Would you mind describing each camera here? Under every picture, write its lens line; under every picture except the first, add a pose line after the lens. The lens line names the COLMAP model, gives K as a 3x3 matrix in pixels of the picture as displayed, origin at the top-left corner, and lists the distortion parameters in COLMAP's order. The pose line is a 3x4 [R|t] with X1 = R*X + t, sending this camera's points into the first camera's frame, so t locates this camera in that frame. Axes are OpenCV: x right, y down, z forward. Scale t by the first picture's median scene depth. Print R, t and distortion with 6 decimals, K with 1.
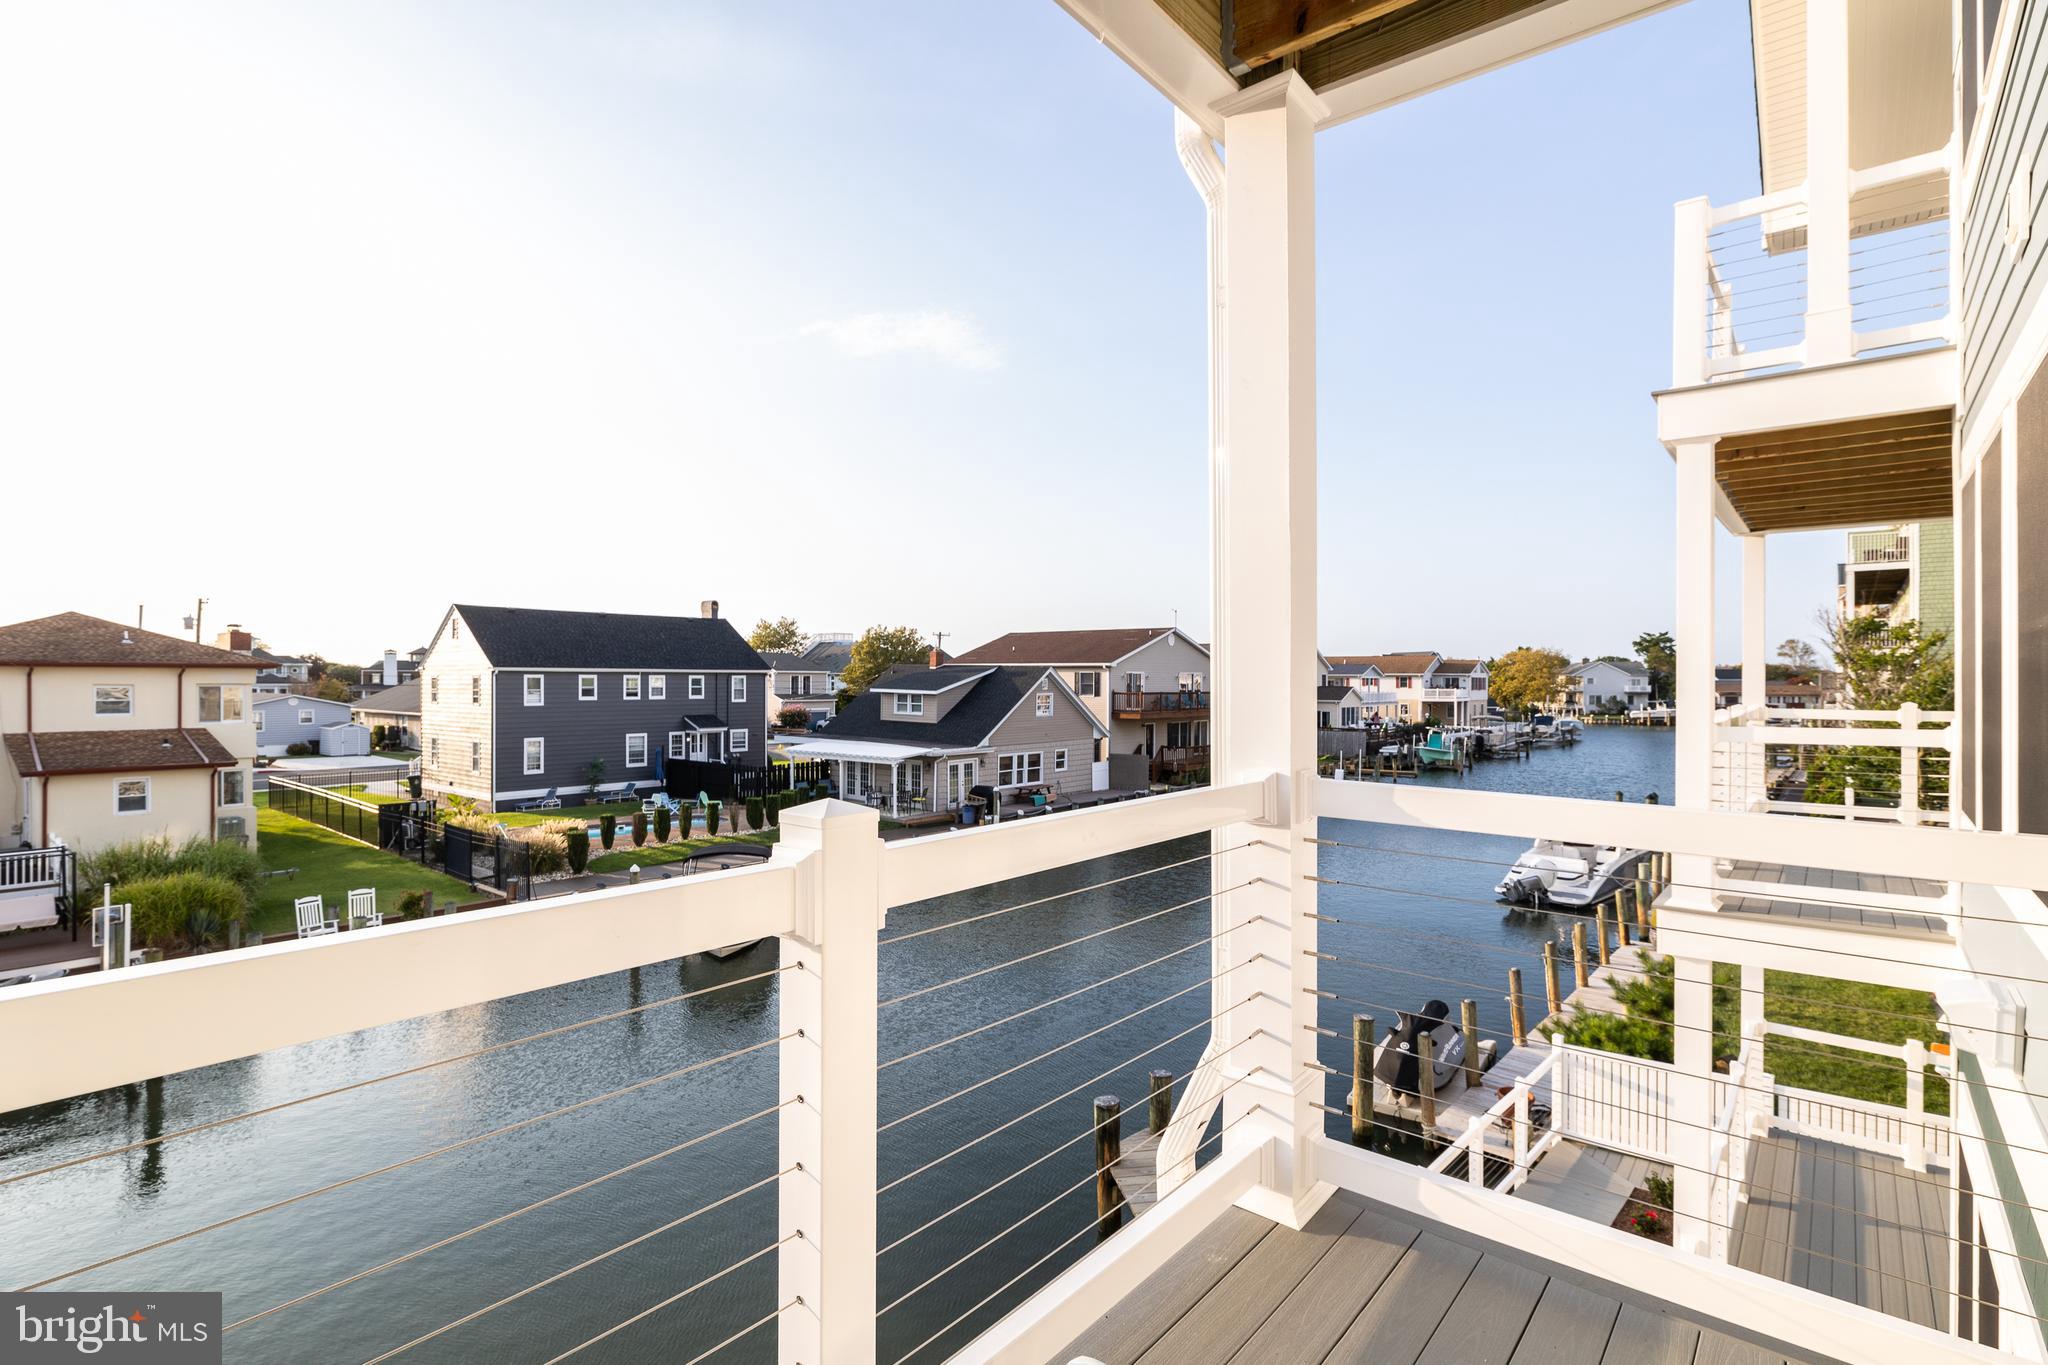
lens RADIAL K [[985.8, 0, 1024.0], [0, 985.8, 682.5], [0, 0, 1]] dist [-0.002482, 0.001100]
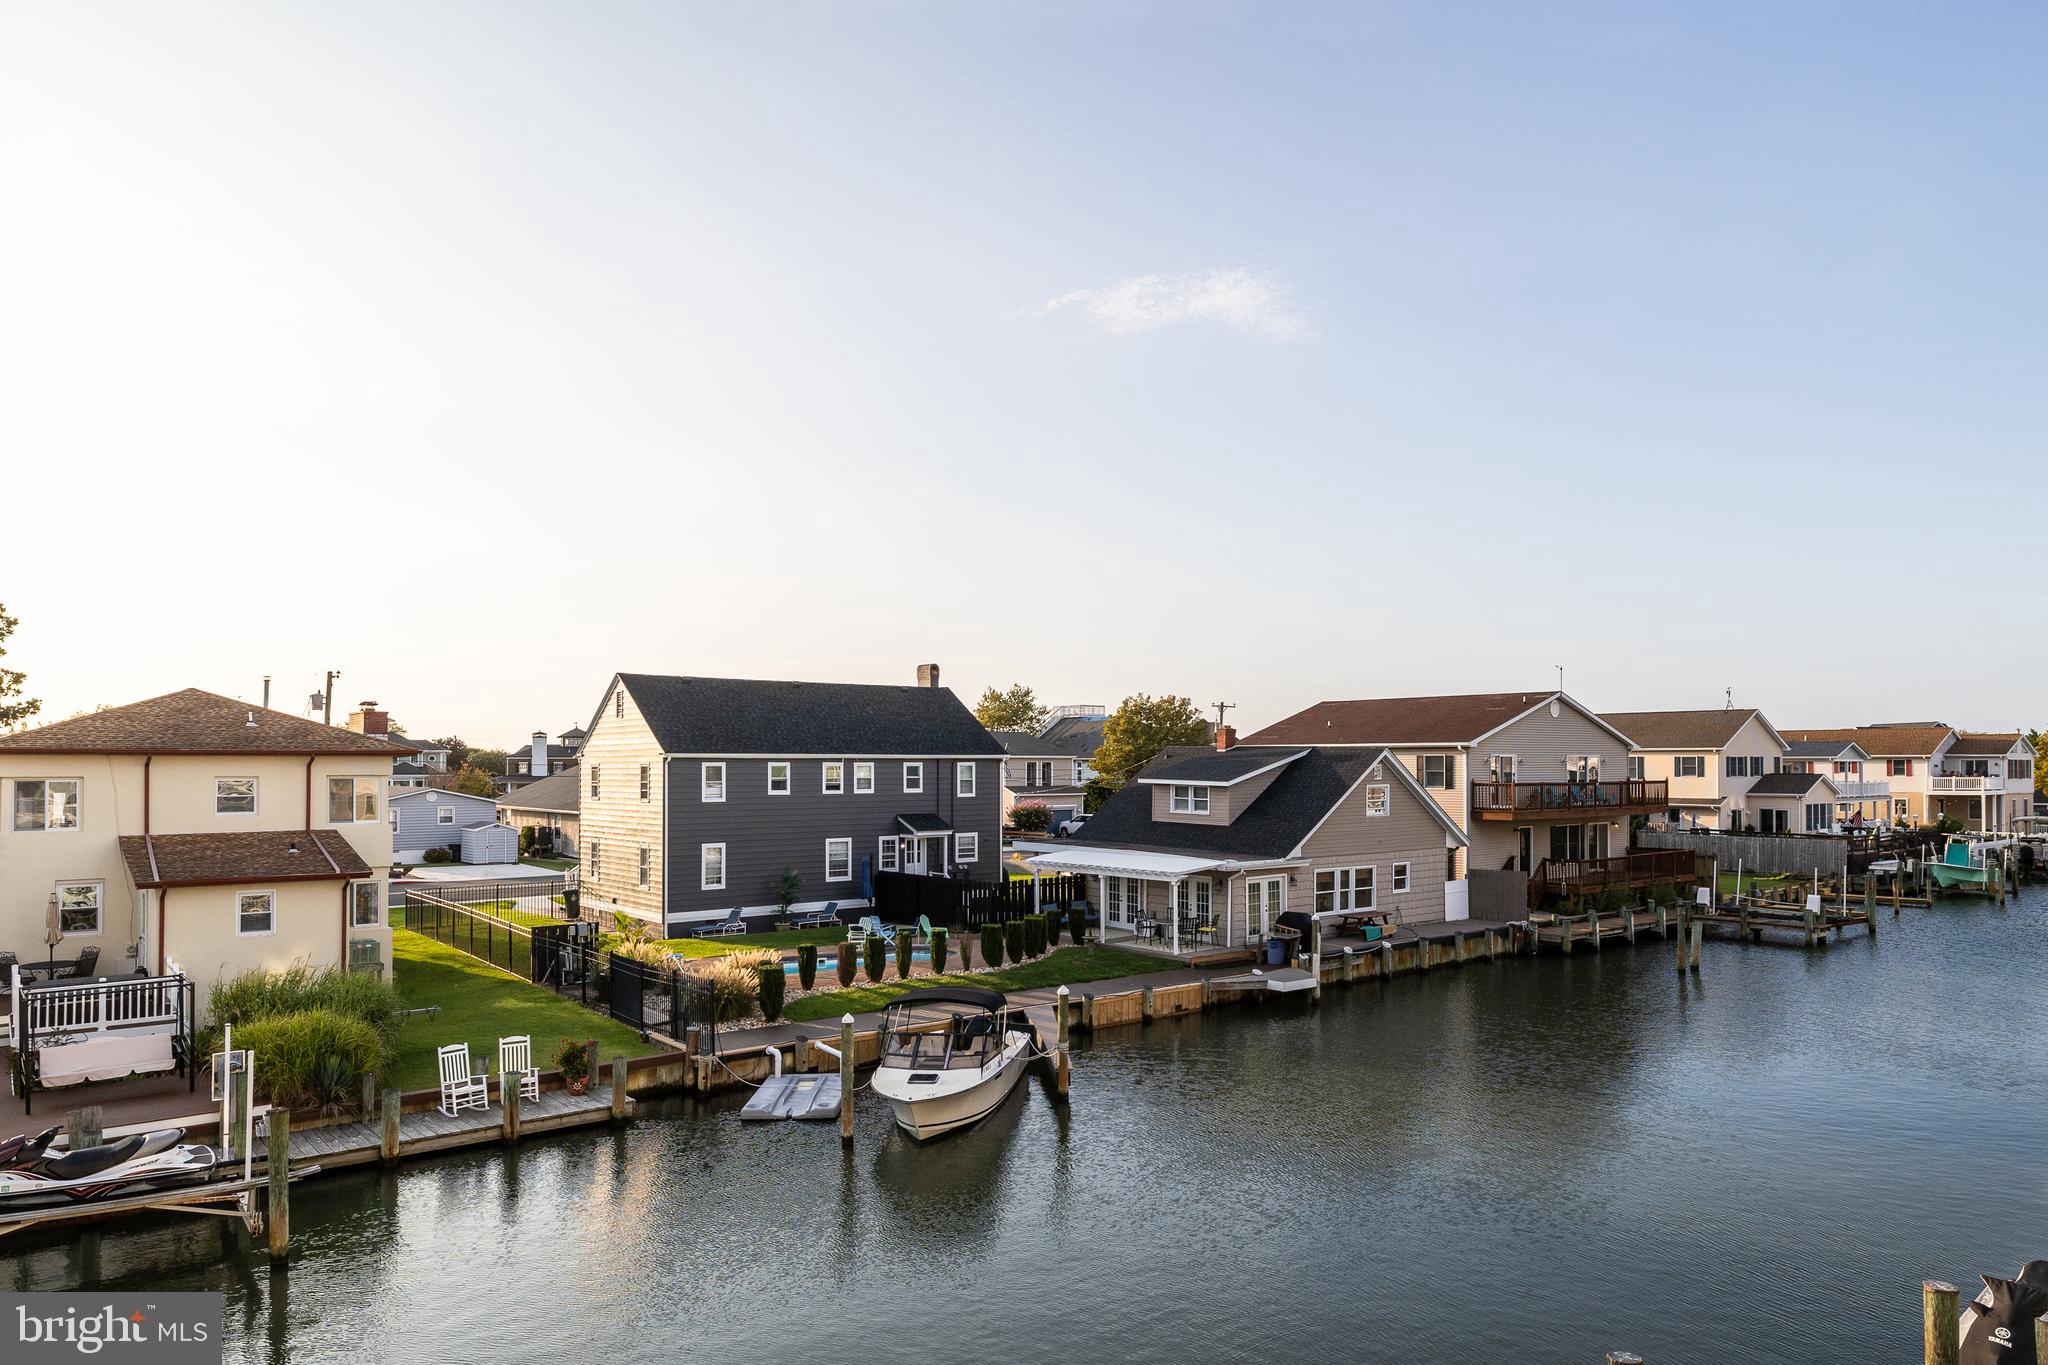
lens RADIAL K [[1319.9, 0, 1118.1], [0, 1319.9, 745.2], [0, 0, 1]] dist [0.009174, -0.004518]
pose [[0.987498, -0.006591, -0.157496, -0.014011], [0.003650, 0.999814, -0.018953, -0.000335], [0.157592, 0.018141, 0.987338, 0.014025]]
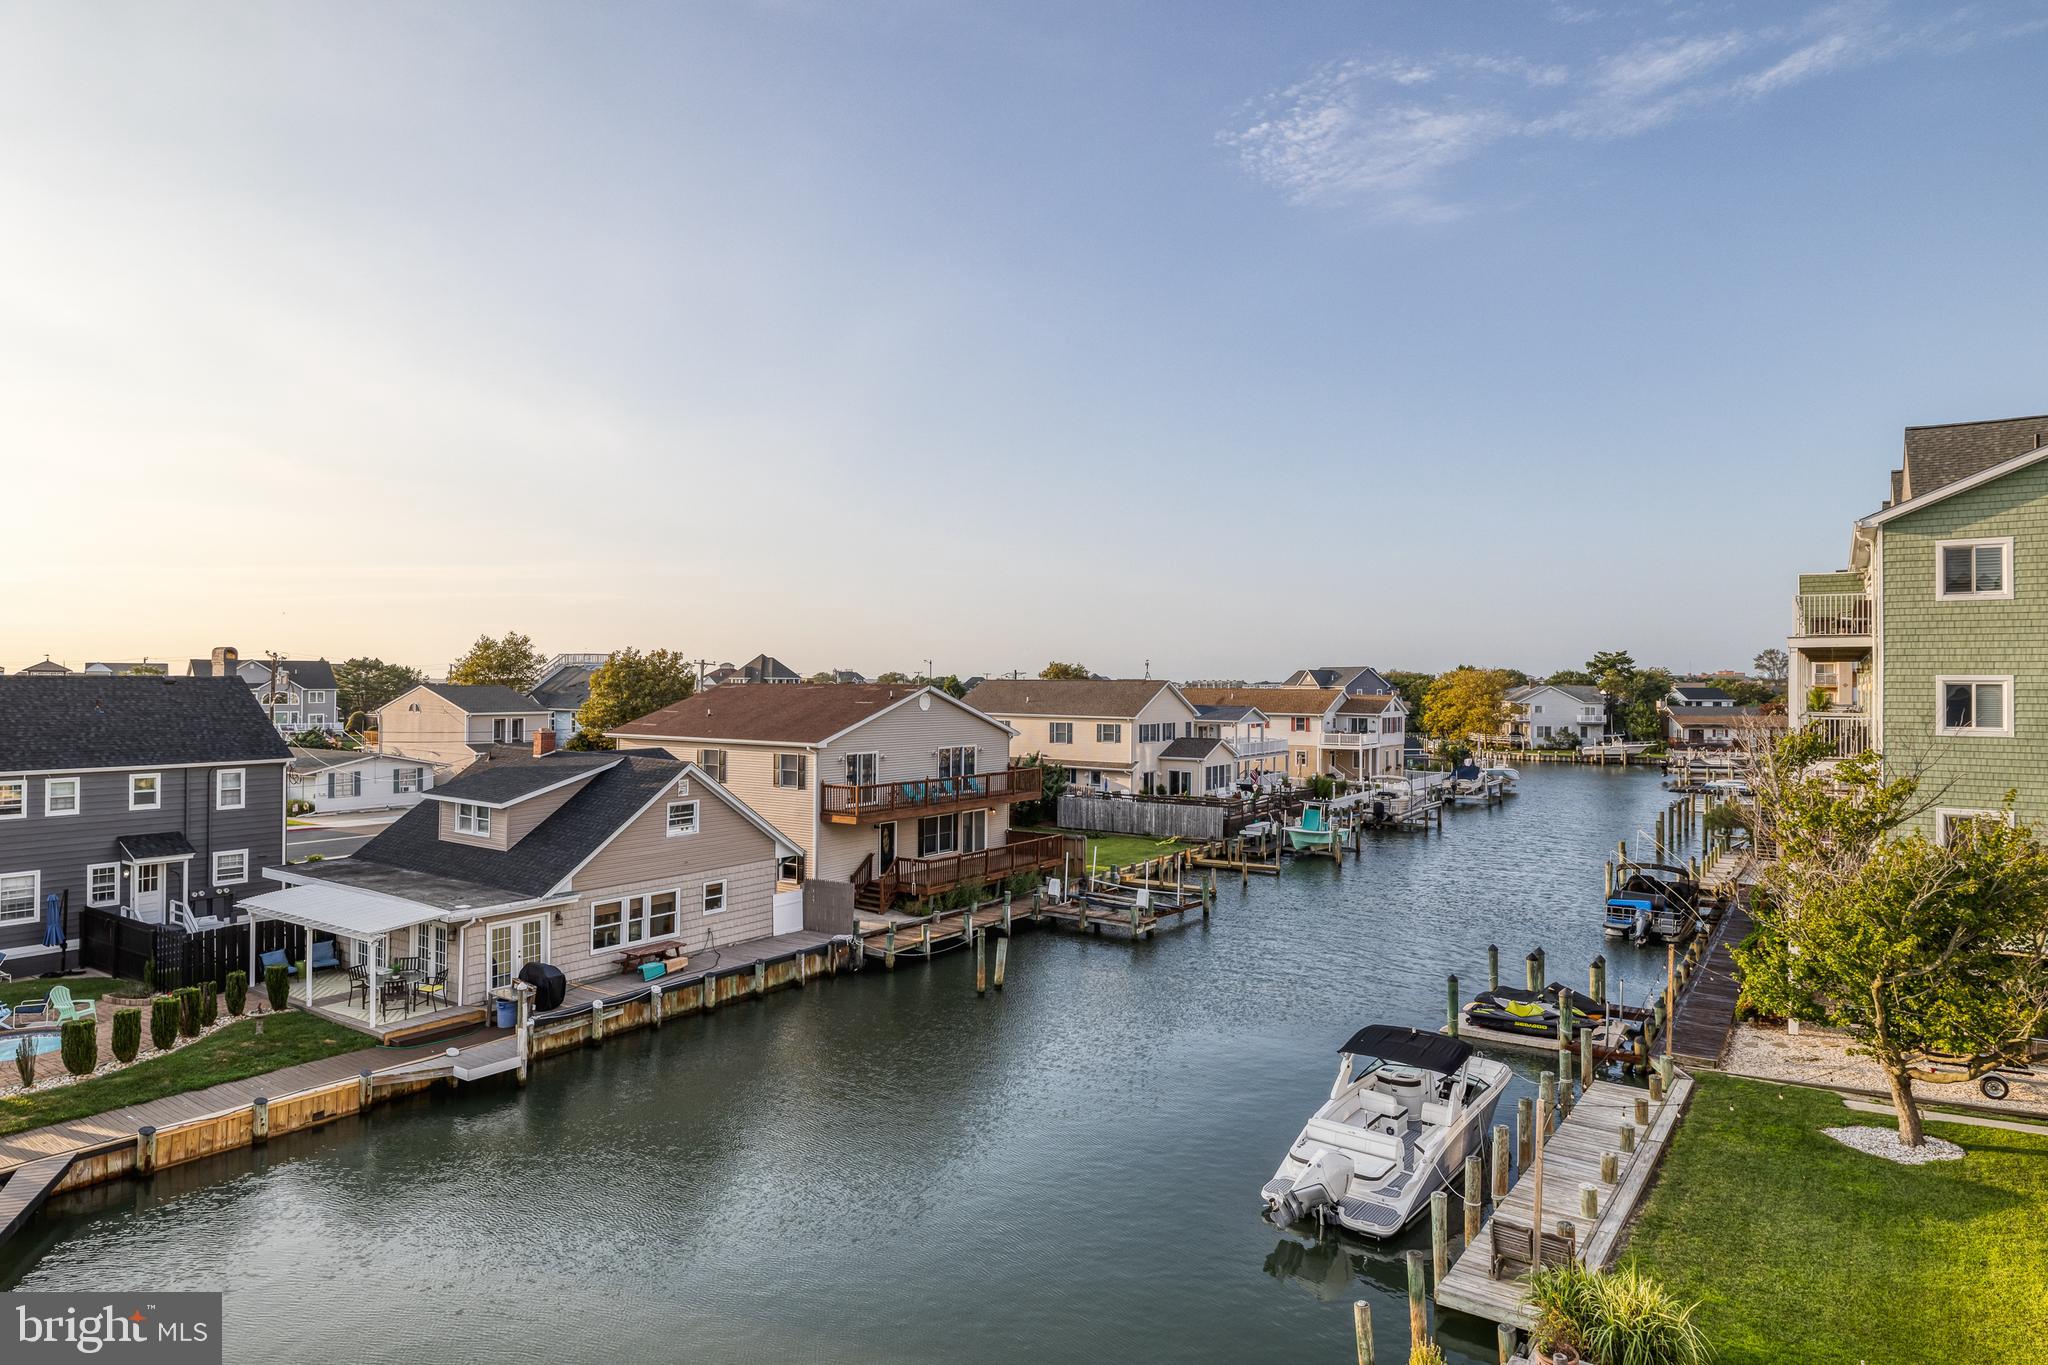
lens RADIAL K [[1175.0, 0, 1024.0], [0, 1175.0, 682.5], [0, 0, 1]] dist [0.002675, 0.000083]
pose [[0.995532, 0.002827, 0.094381, 0.171776], [-0.002196, 0.999975, -0.006786, -0.063591], [-0.094398, 0.006548, 0.995513, 0.174943]]
